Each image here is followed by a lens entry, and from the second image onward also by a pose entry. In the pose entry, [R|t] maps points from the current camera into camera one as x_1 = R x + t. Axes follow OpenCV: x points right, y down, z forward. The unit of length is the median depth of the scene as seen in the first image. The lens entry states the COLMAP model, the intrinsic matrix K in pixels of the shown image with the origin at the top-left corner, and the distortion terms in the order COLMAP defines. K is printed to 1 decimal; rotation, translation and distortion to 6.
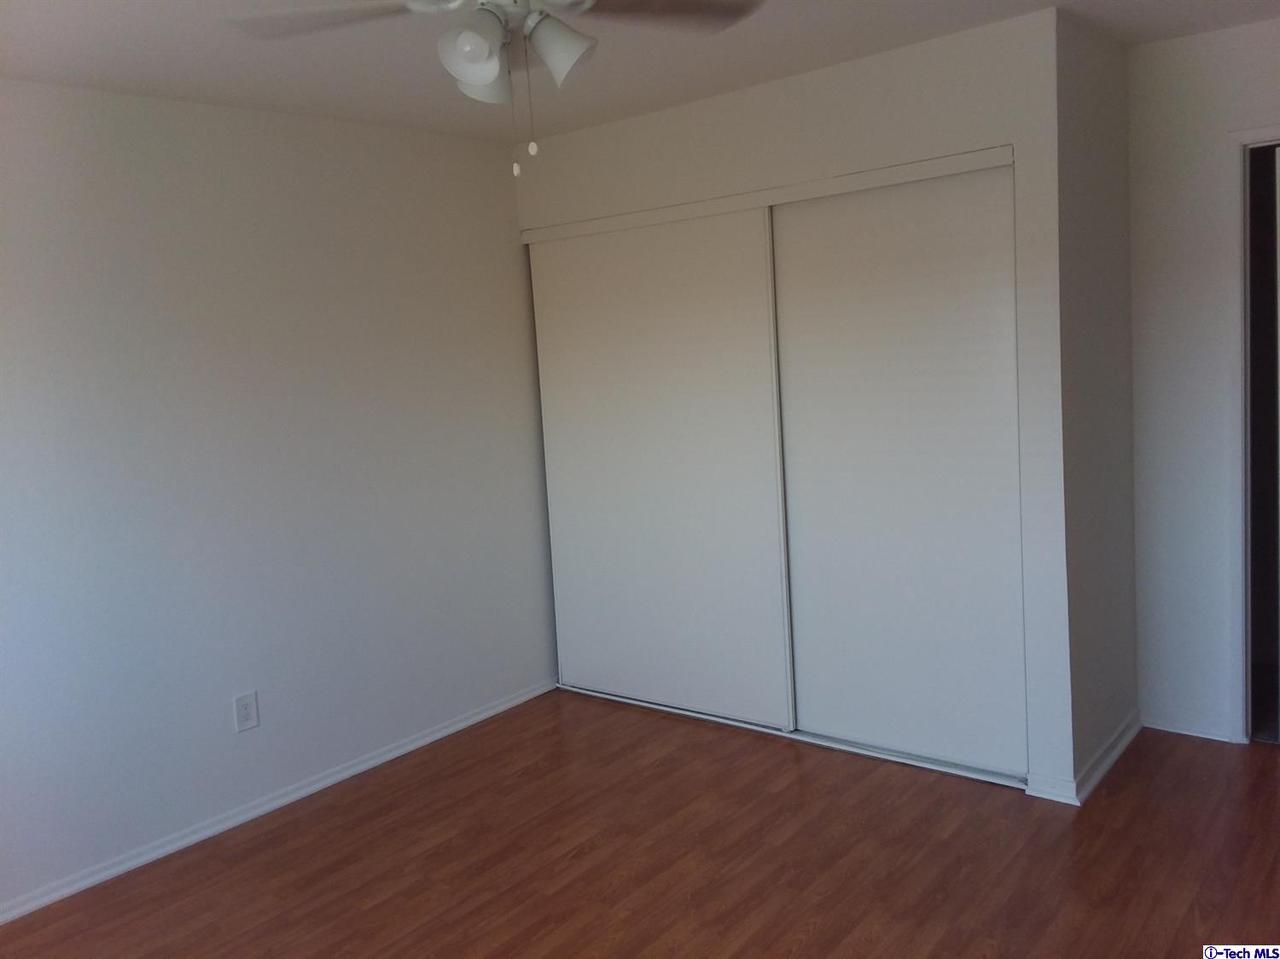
lens RADIAL K [[1034.6, 0, 647.1], [0, 1034.6, 477.1], [0, 0, 1]] dist [0.053794, -0.071998]
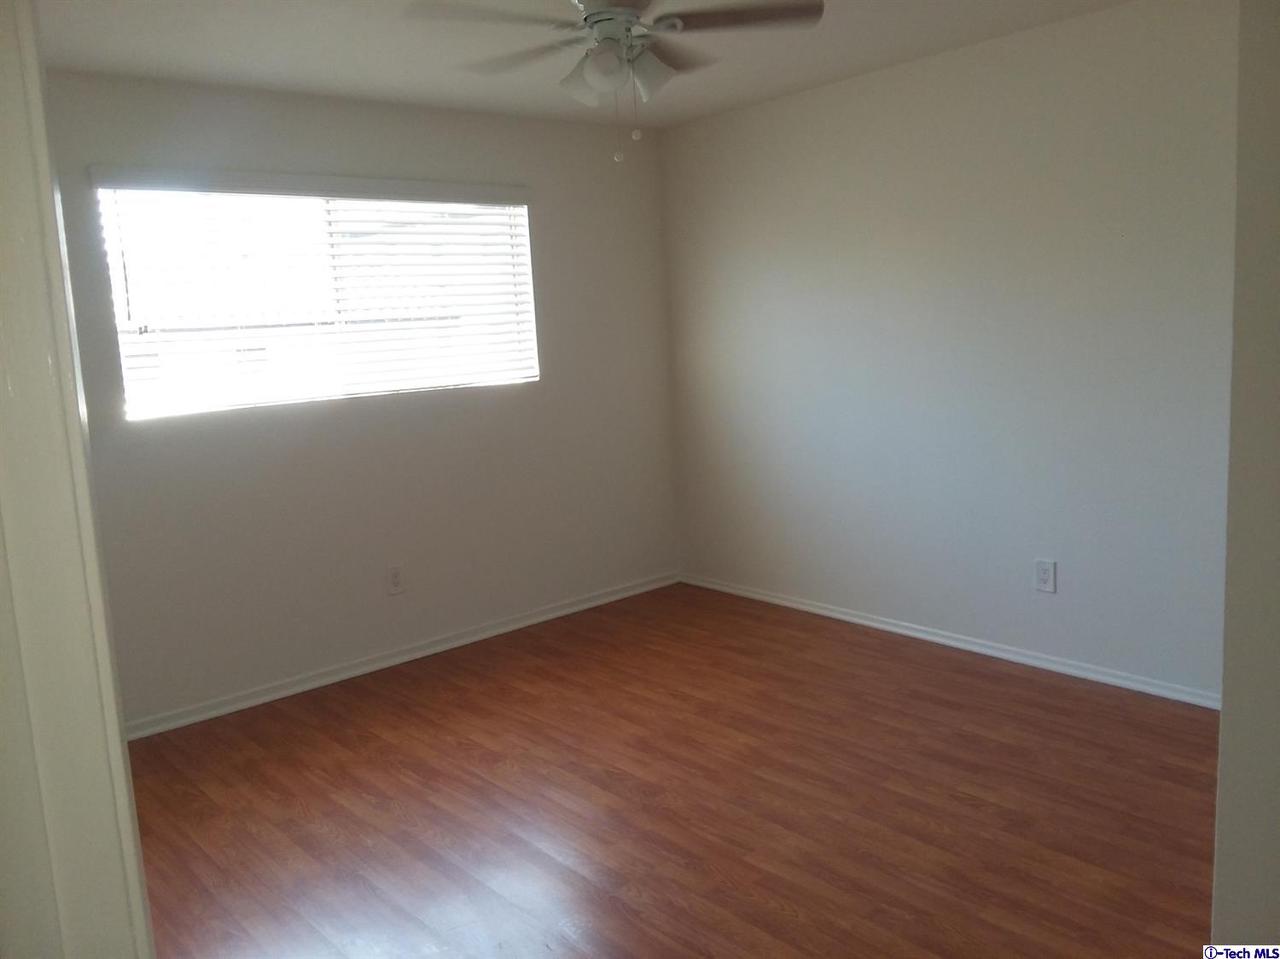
lens RADIAL K [[1034.6, 0, 647.2], [0, 1034.6, 477.5], [0, 0, 1]] dist [0.053794, -0.071998]
pose [[-0.162829, 0.234407, -0.958405, 0.816242], [-0.060133, 0.967205, 0.246776, -0.142614], [0.984820, 0.097814, -0.143394, 0.802660]]
